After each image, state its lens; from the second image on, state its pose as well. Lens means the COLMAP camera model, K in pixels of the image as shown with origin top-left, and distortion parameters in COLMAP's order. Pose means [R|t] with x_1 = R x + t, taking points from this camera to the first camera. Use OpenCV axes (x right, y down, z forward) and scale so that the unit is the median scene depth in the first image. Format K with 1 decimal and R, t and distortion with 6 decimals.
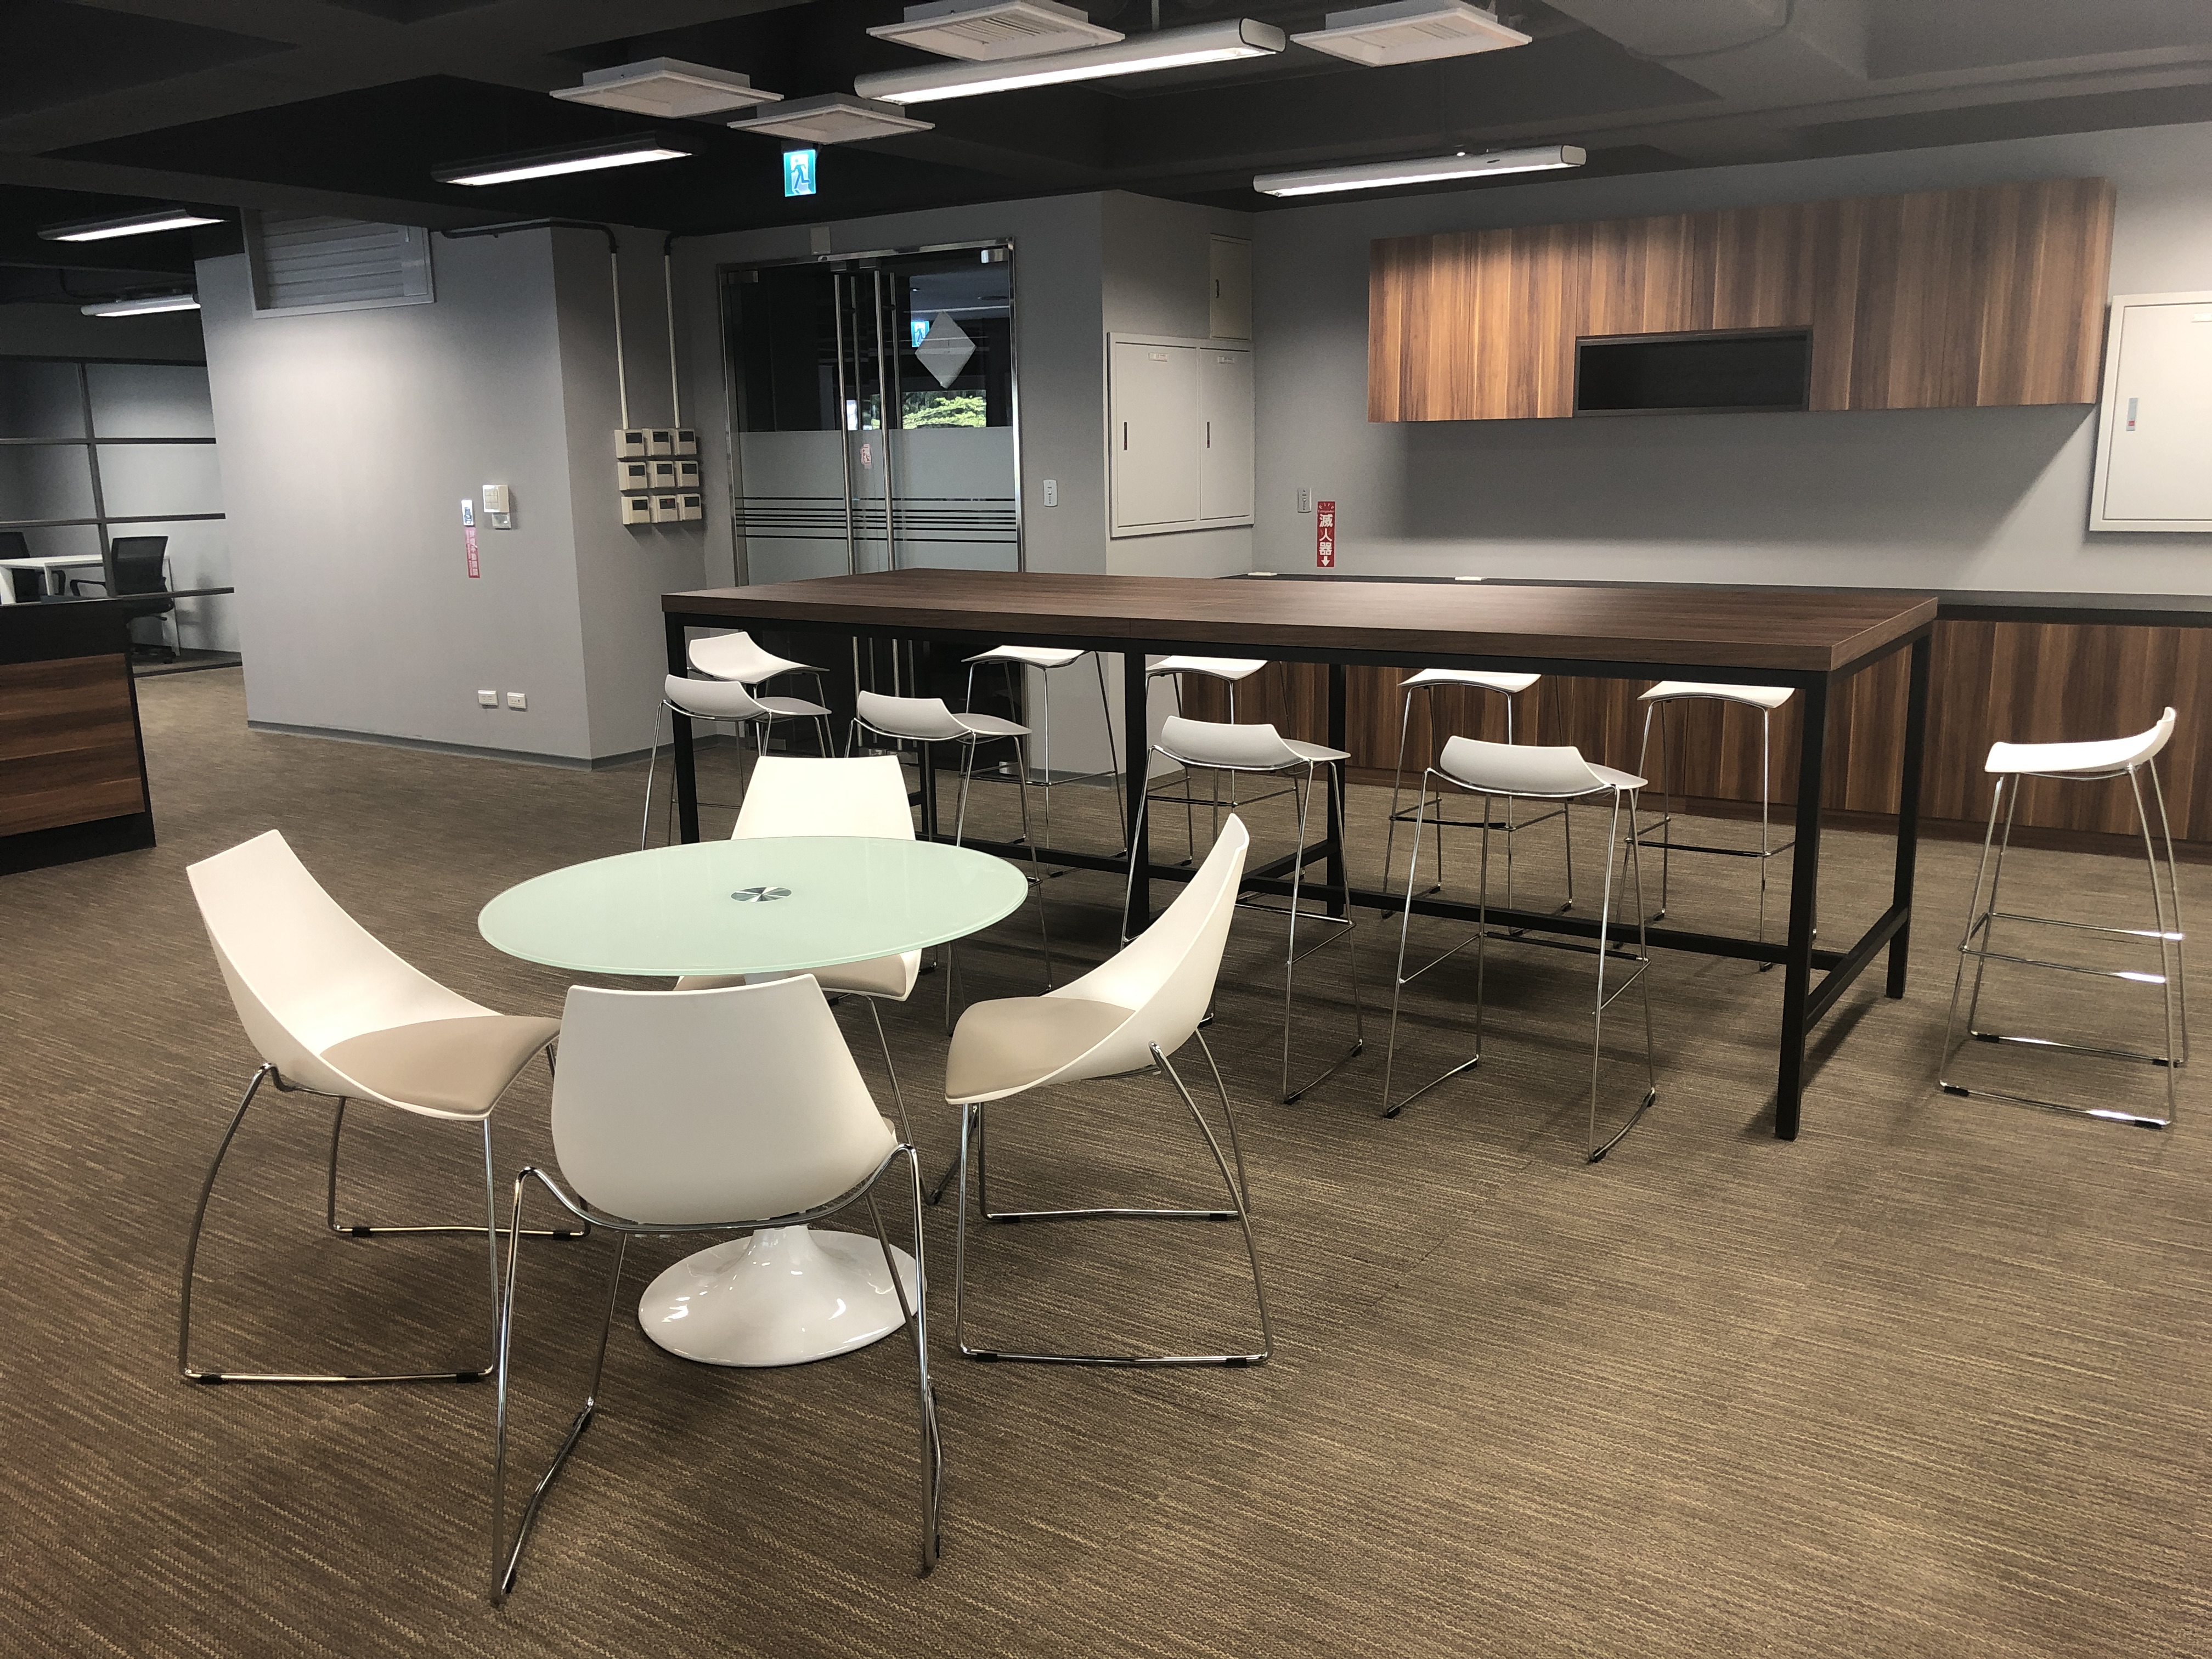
lens RADIAL K [[1795.0, 0, 1098.3], [0, 1795.0, 830.6], [0, 0, 1]] dist [0.013054, 0.003358]
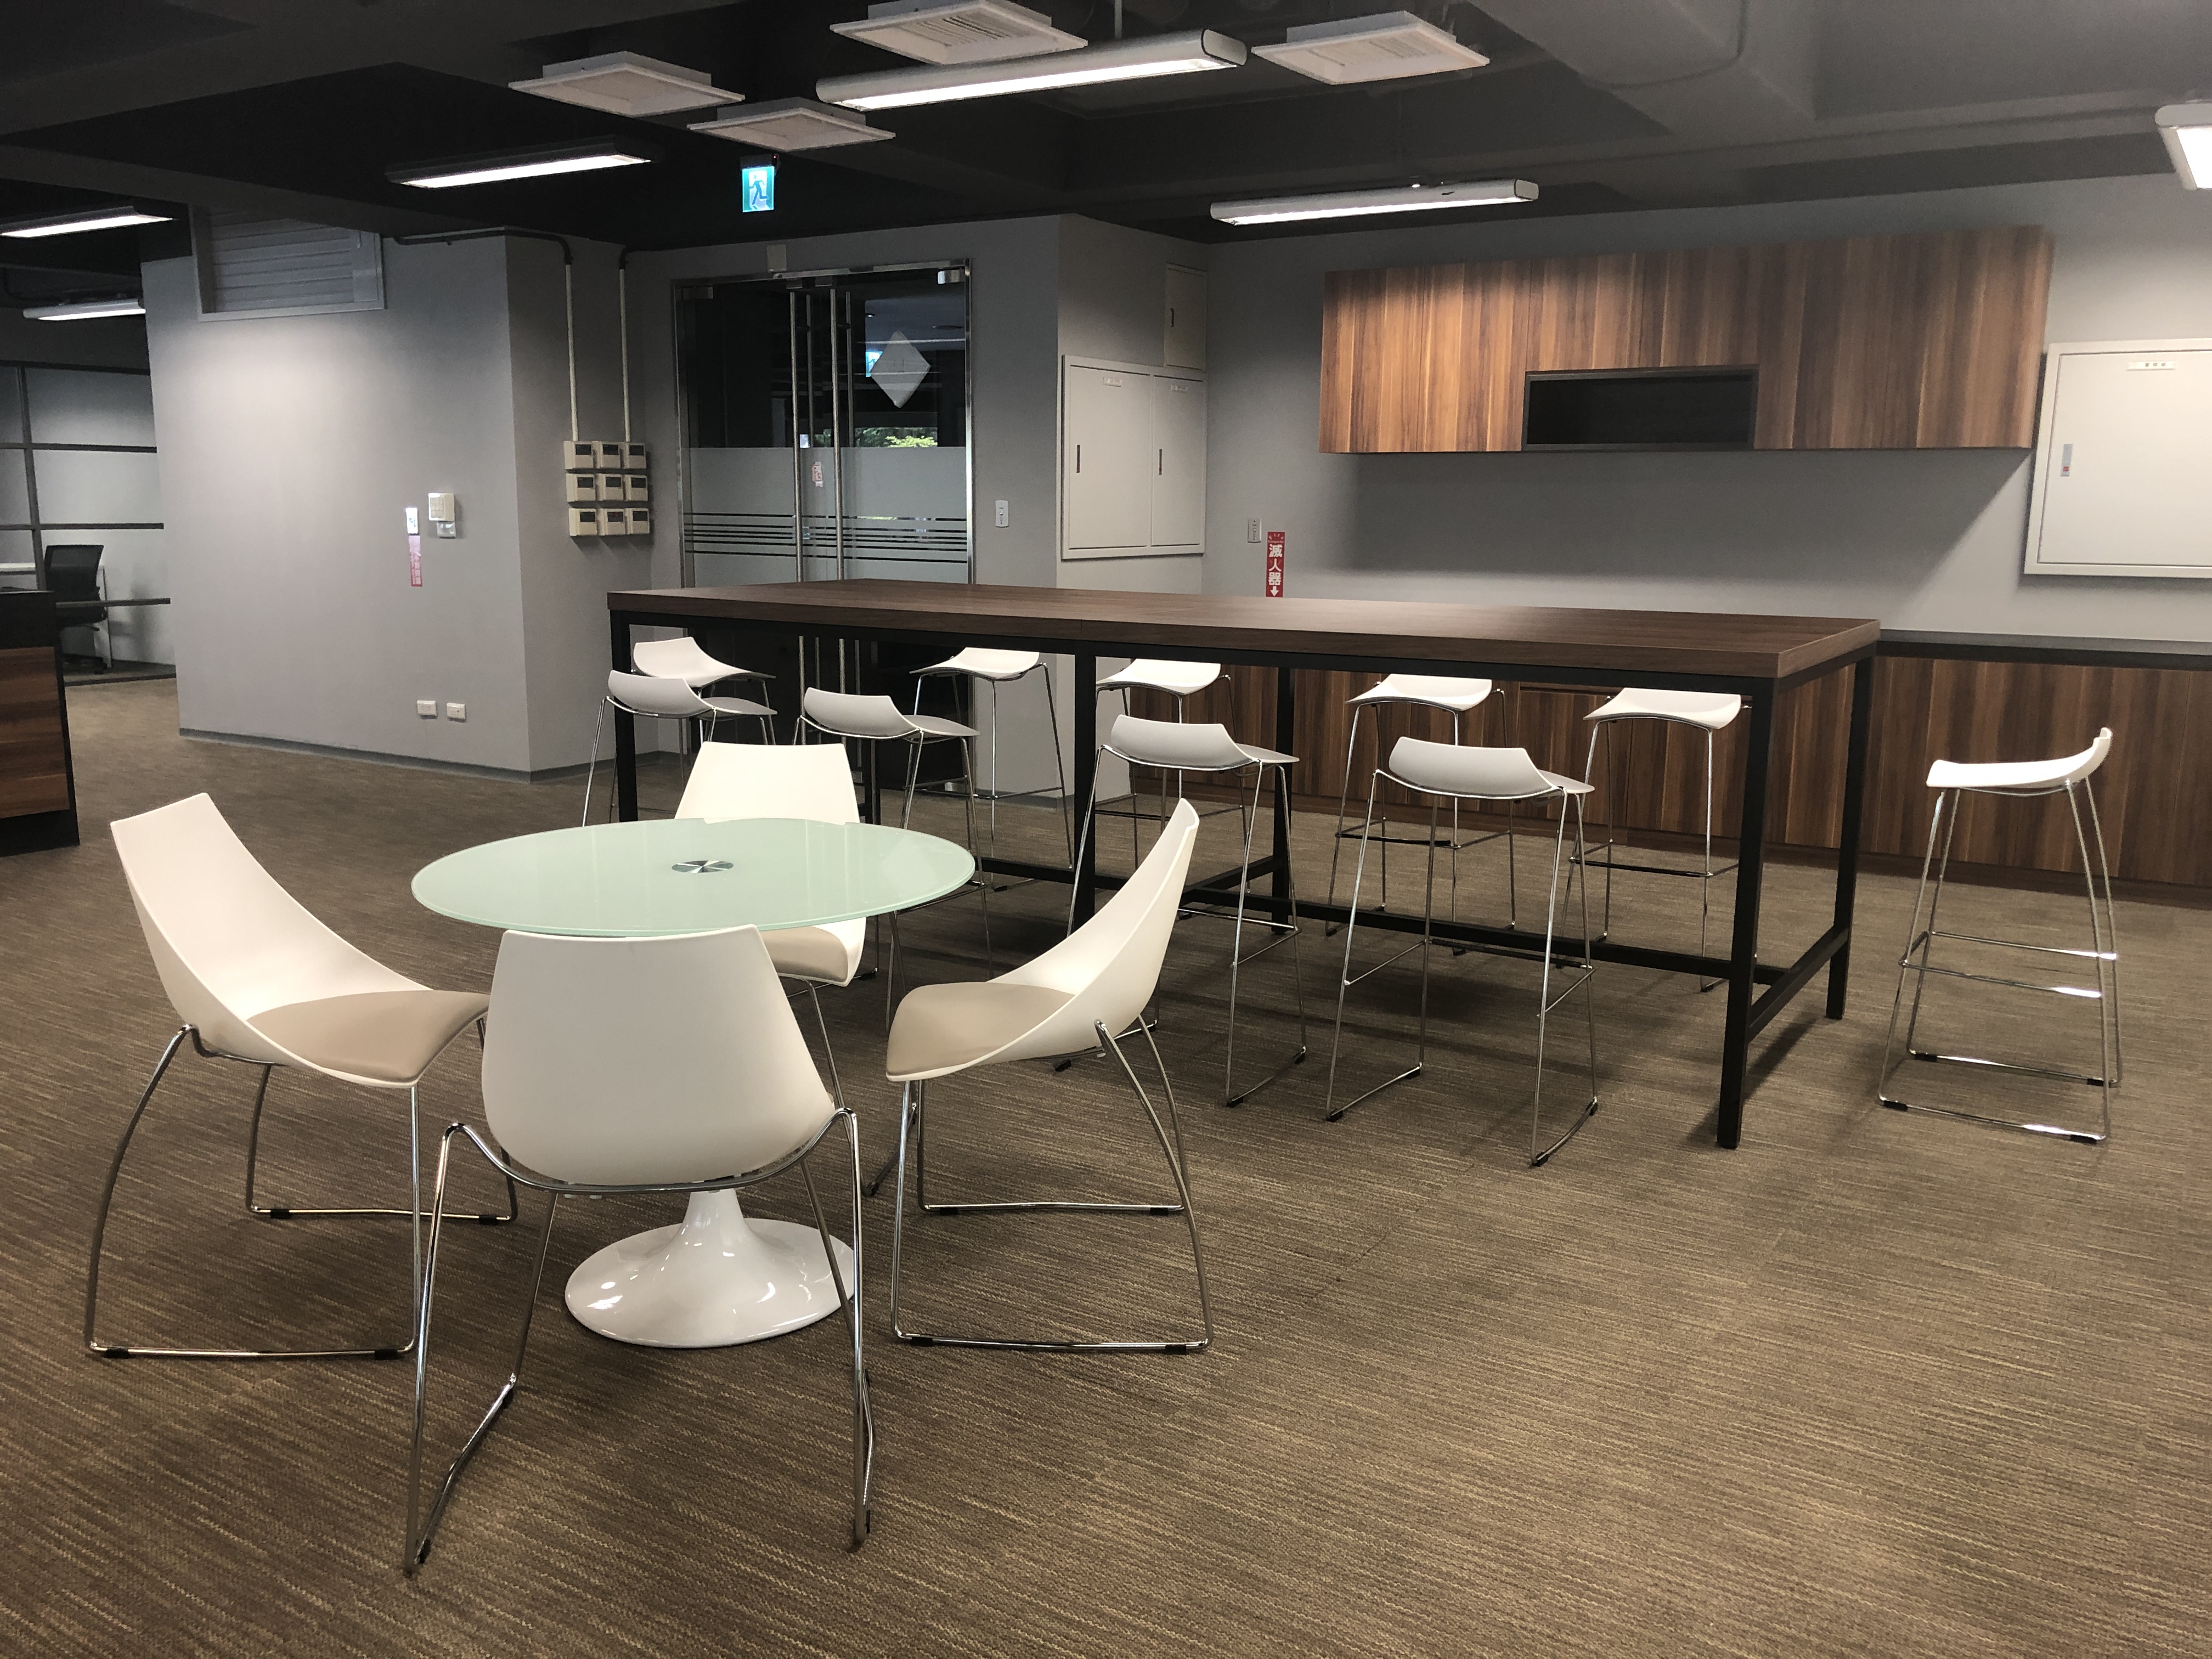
lens RADIAL K [[1797.2, 0, 1092.6], [0, 1797.2, 829.5], [0, 0, 1]] dist [0.015441, -0.003348]
pose [[0.999369, 0.021028, 0.028620, -0.001673], [-0.020211, 0.999389, -0.028533, 0.022863], [-0.029203, 0.027937, 0.999183, 0.004727]]
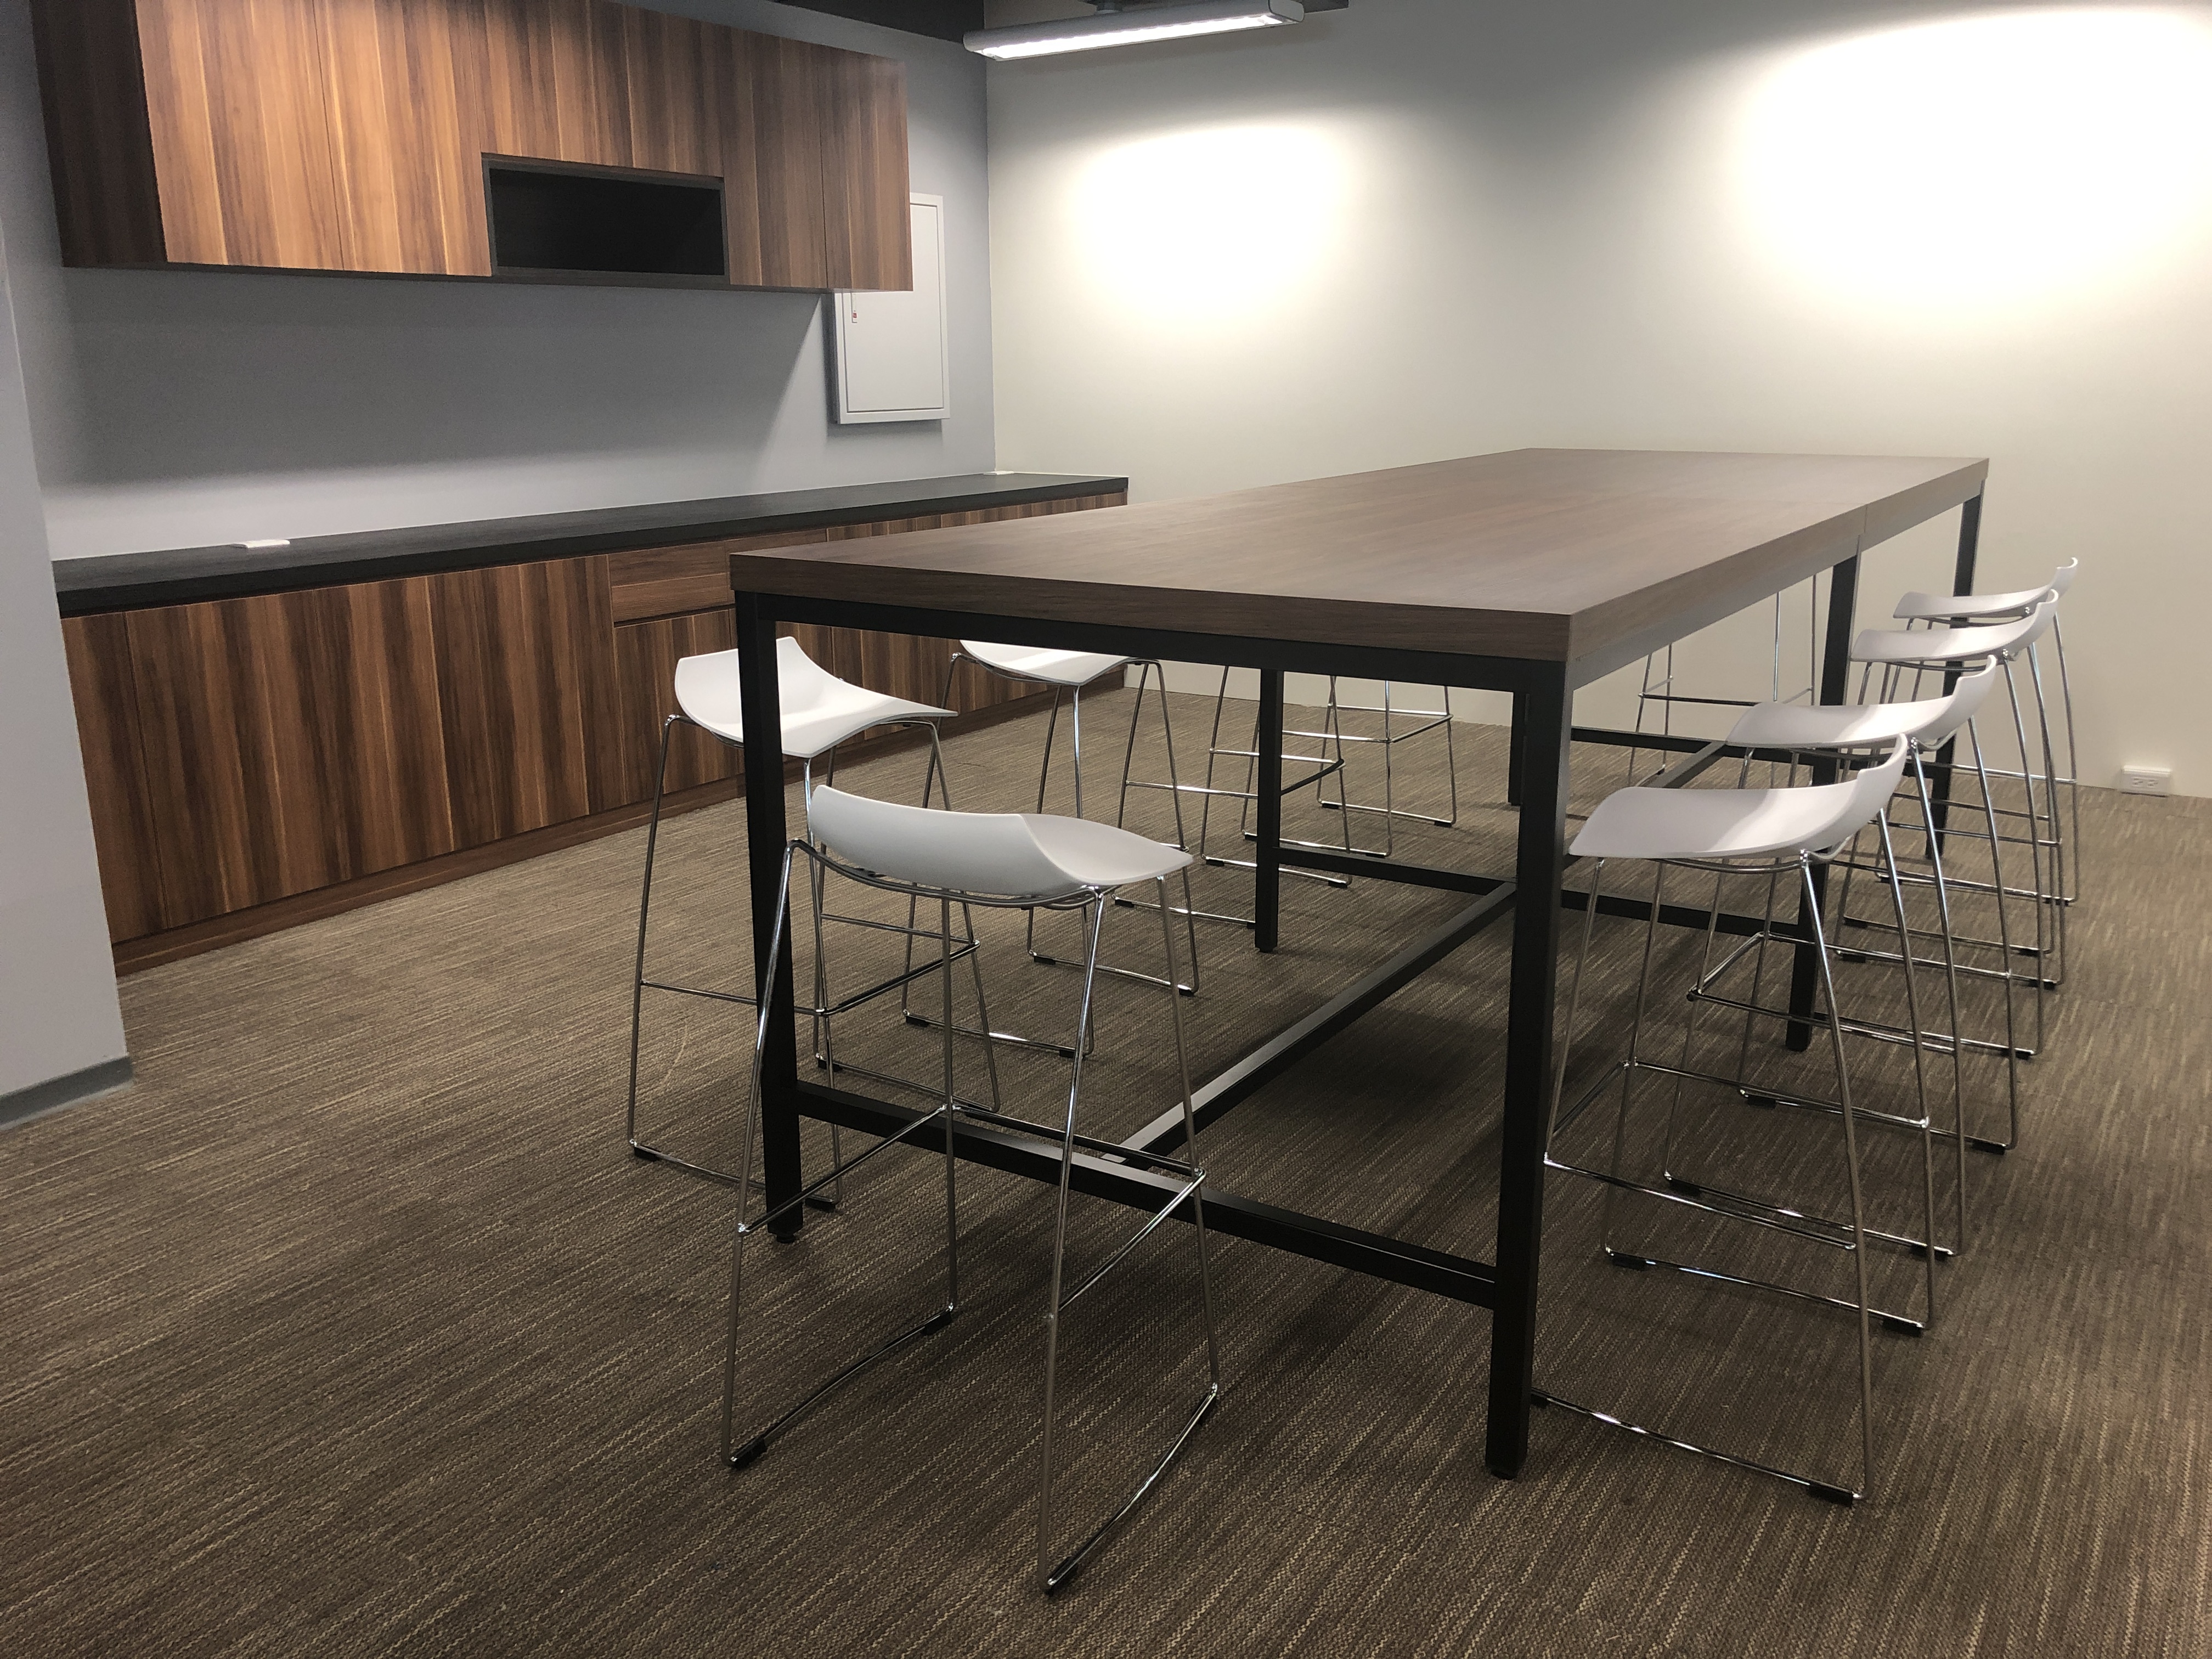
lens RADIAL K [[1809.3, 0, 1106.0], [0, 1809.3, 829.5], [0, 0, 1]] dist [0.002533, 0.005656]
pose [[-0.016819, -0.236458, 0.971496, -0.618112], [0.215616, 0.947915, 0.234451, -0.201693], [-0.976333, 0.213413, 0.035041, 1.121337]]
